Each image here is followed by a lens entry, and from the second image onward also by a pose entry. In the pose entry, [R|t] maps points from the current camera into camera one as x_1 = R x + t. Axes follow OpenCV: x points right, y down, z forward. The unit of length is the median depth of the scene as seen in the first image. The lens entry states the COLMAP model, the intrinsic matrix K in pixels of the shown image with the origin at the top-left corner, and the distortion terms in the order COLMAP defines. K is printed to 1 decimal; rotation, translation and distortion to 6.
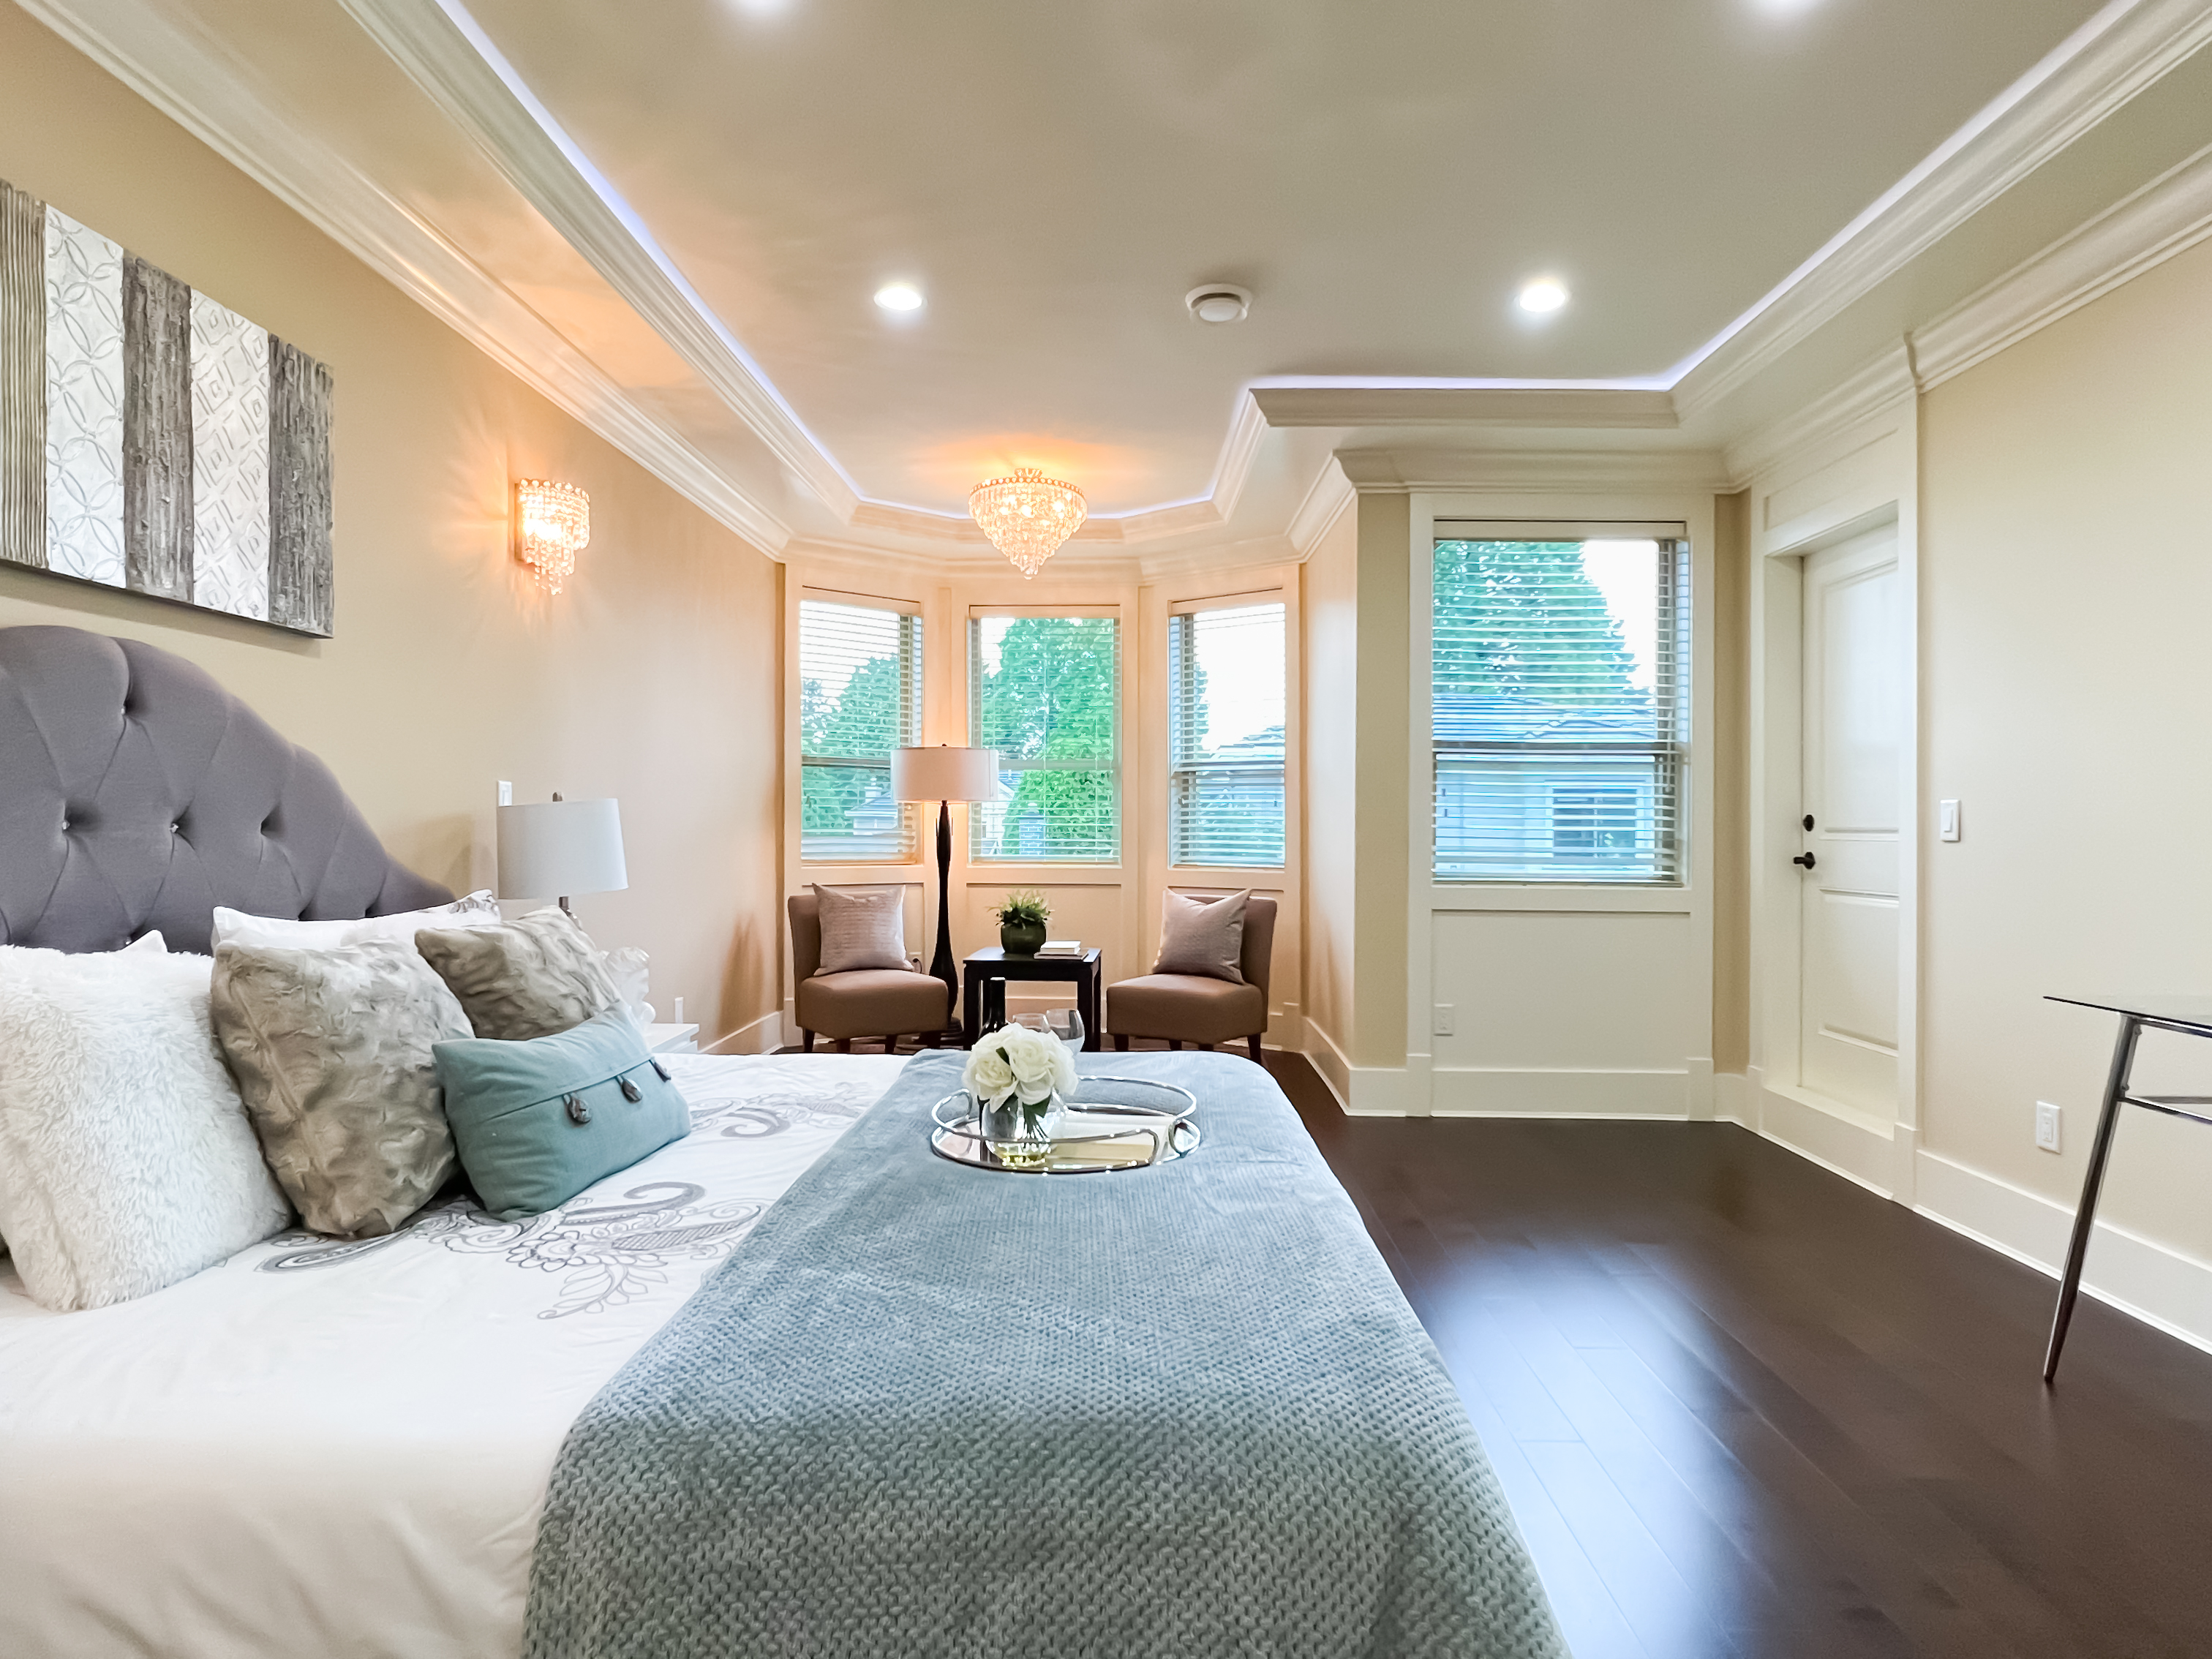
lens RADIAL K [[1231.8, 0, 1106.0], [0, 1231.8, 829.5], [0, 0, 1]] dist [-0.000066, 0.000276]
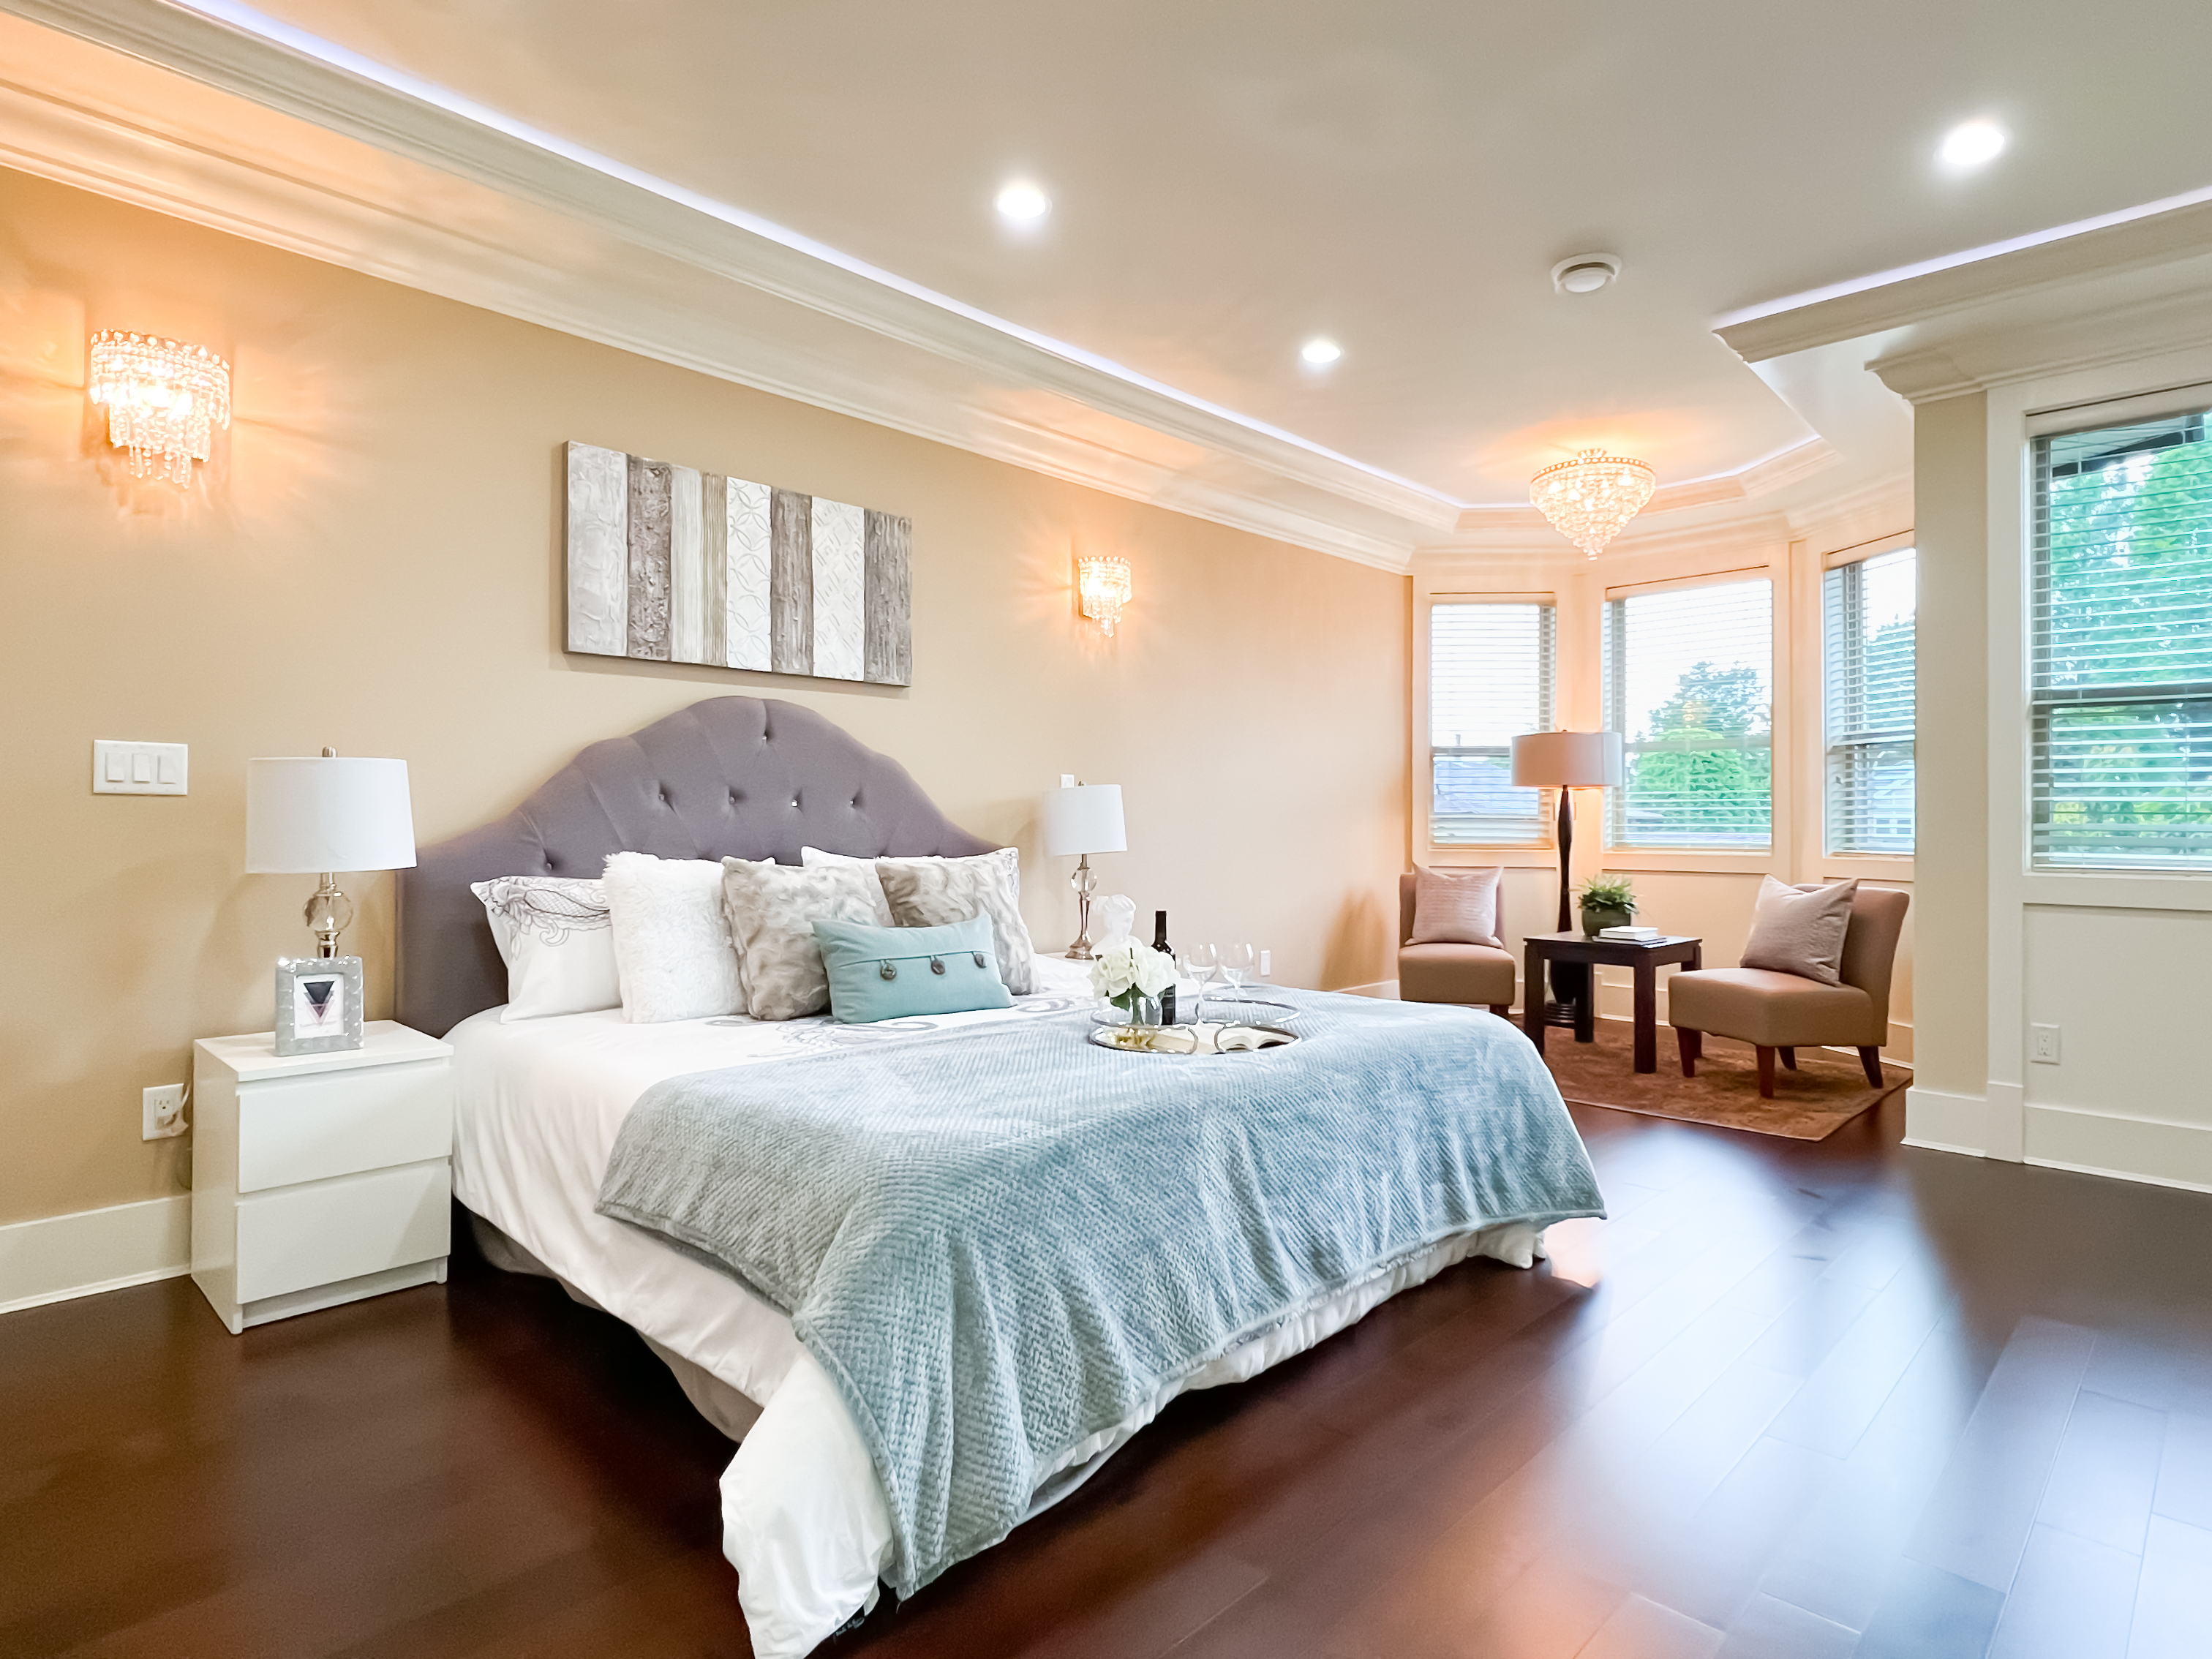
lens RADIAL K [[1208.7, 0, 1079.4], [0, 1208.7, 807.0], [0, 0, 1]] dist [0.001115, 0.000126]
pose [[0.721910, -0.013140, -0.691862, 0.668036], [-0.000701, 0.999805, -0.019720, 0.035051], [0.691987, 0.014721, 0.721760, 0.021080]]
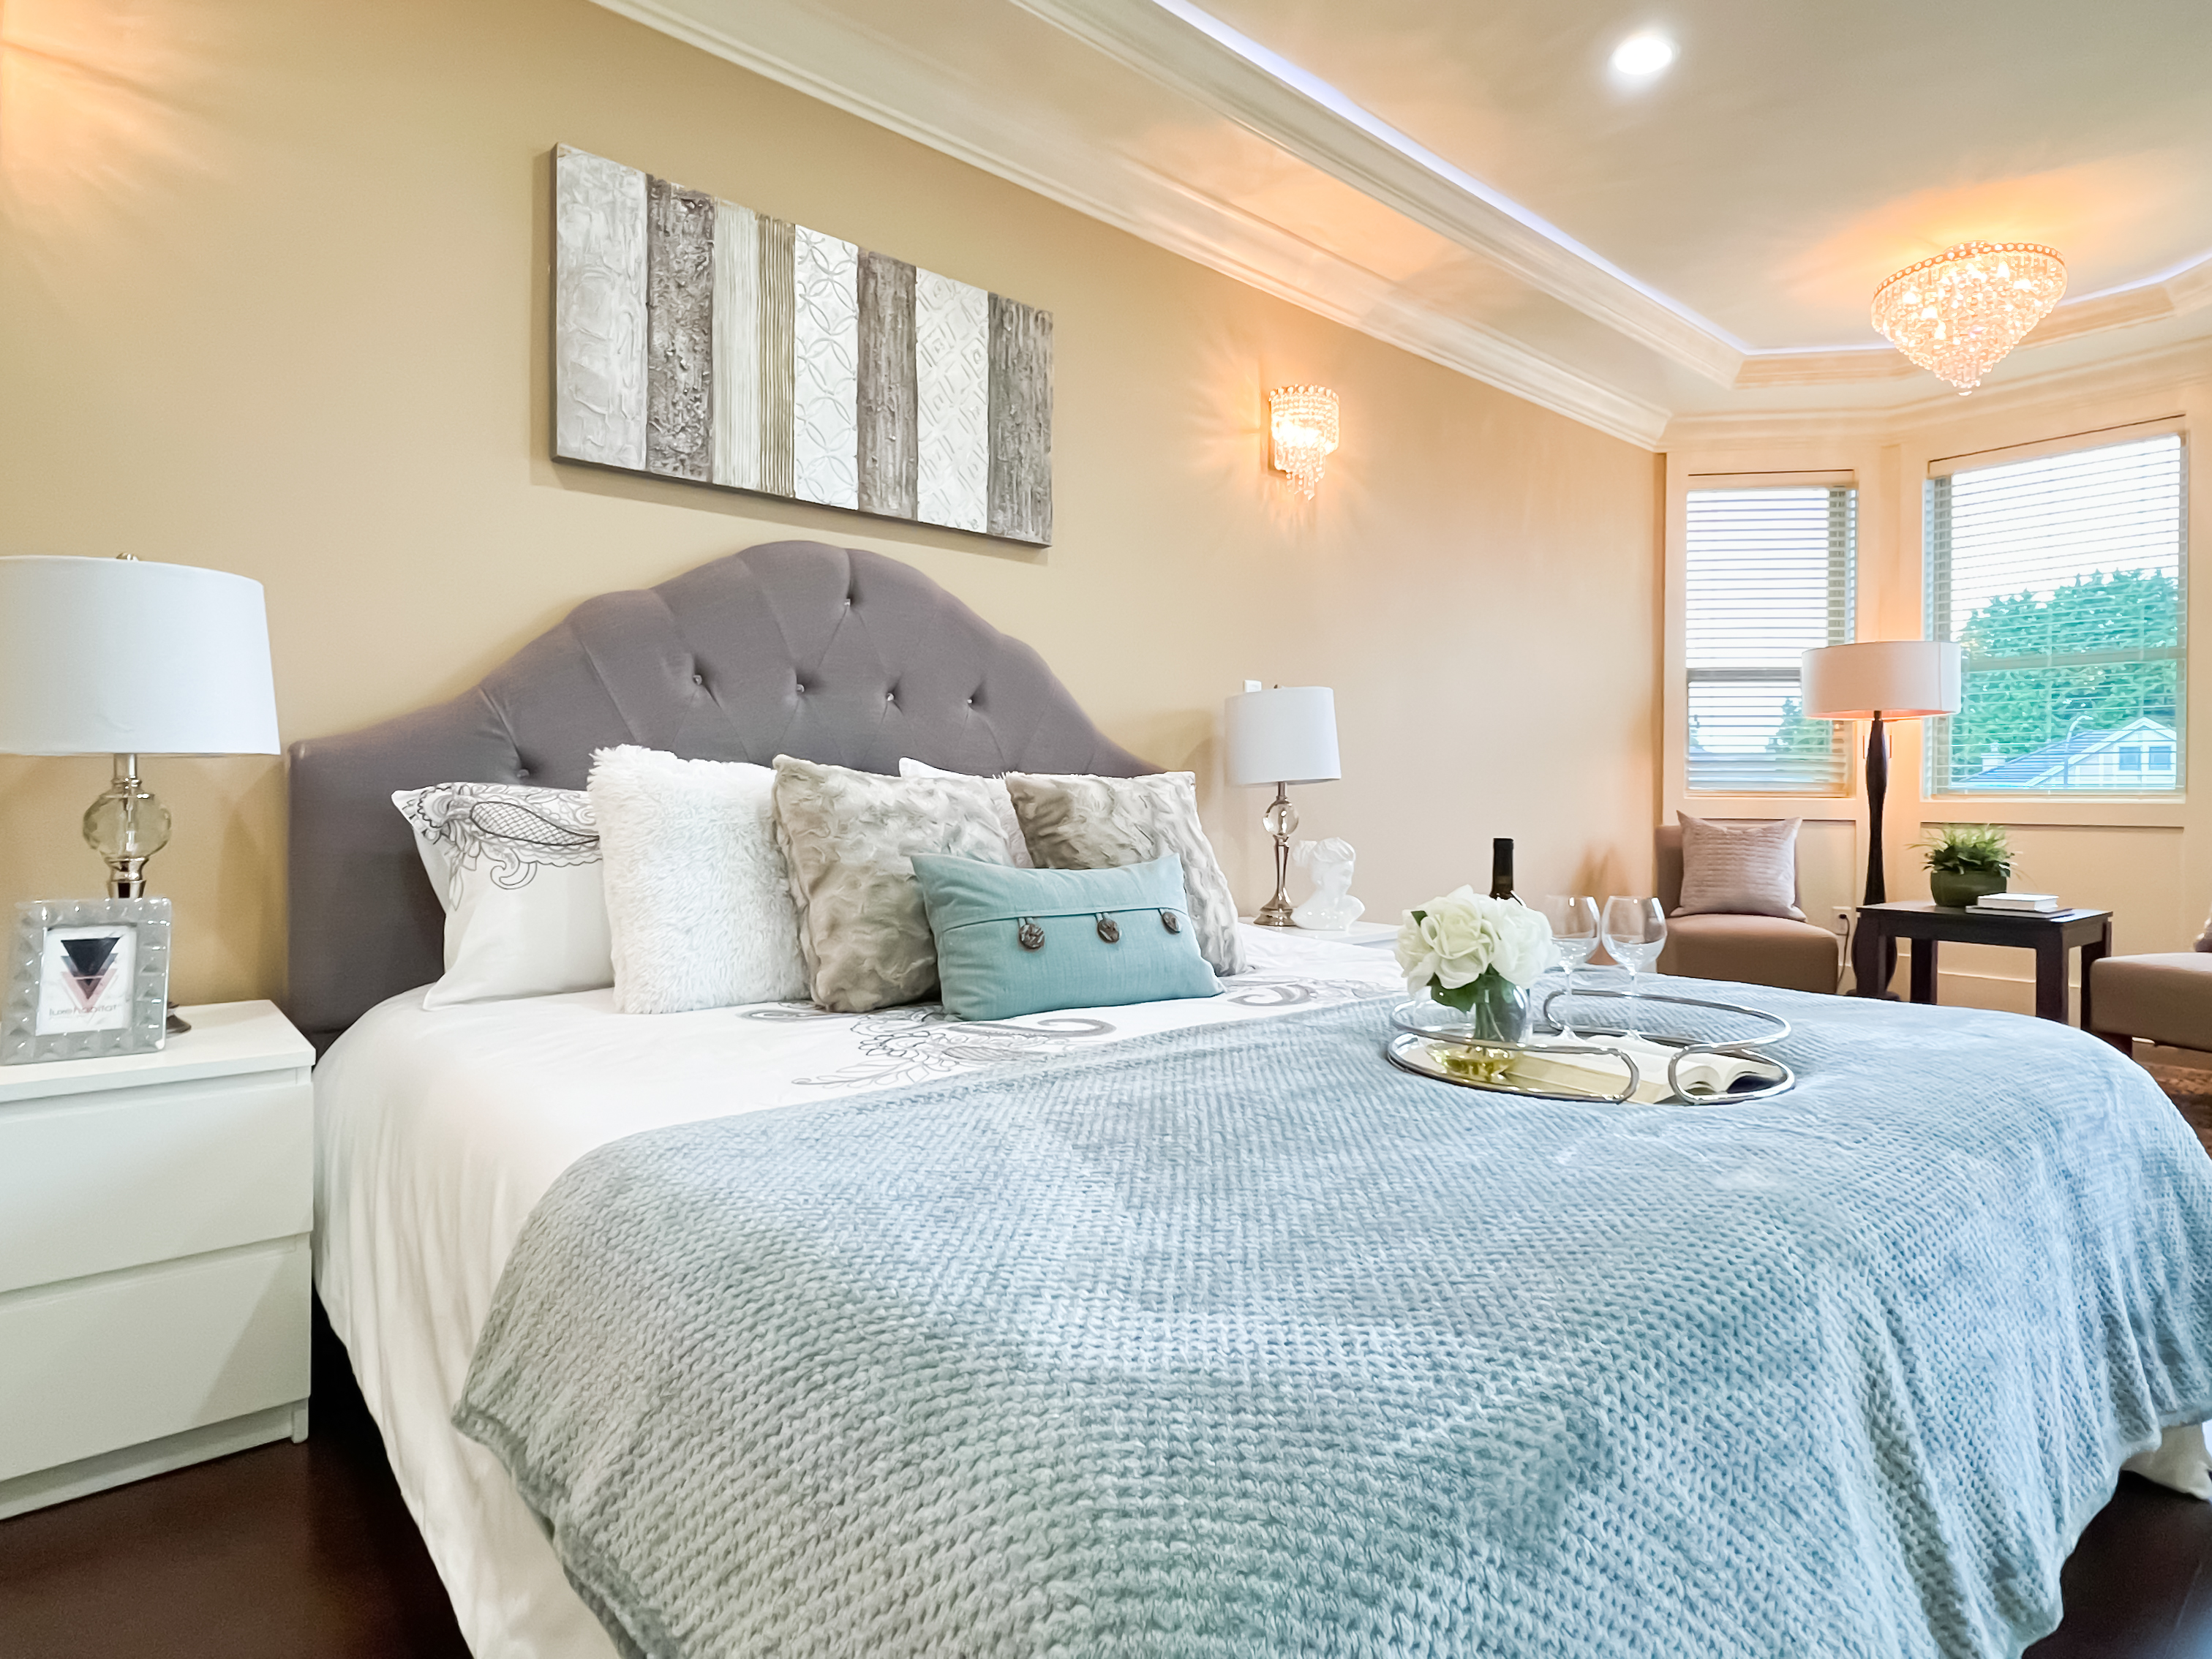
lens RADIAL K [[1211.0, 0, 1102.8], [0, 1211.0, 799.6], [0, 0, 1]] dist [-0.000542, -0.000694]
pose [[0.672029, 0.003145, -0.740518, 0.270888], [-0.007915, 0.999964, -0.002936, 0.093632], [0.740482, 0.007834, 0.672030, 0.295296]]
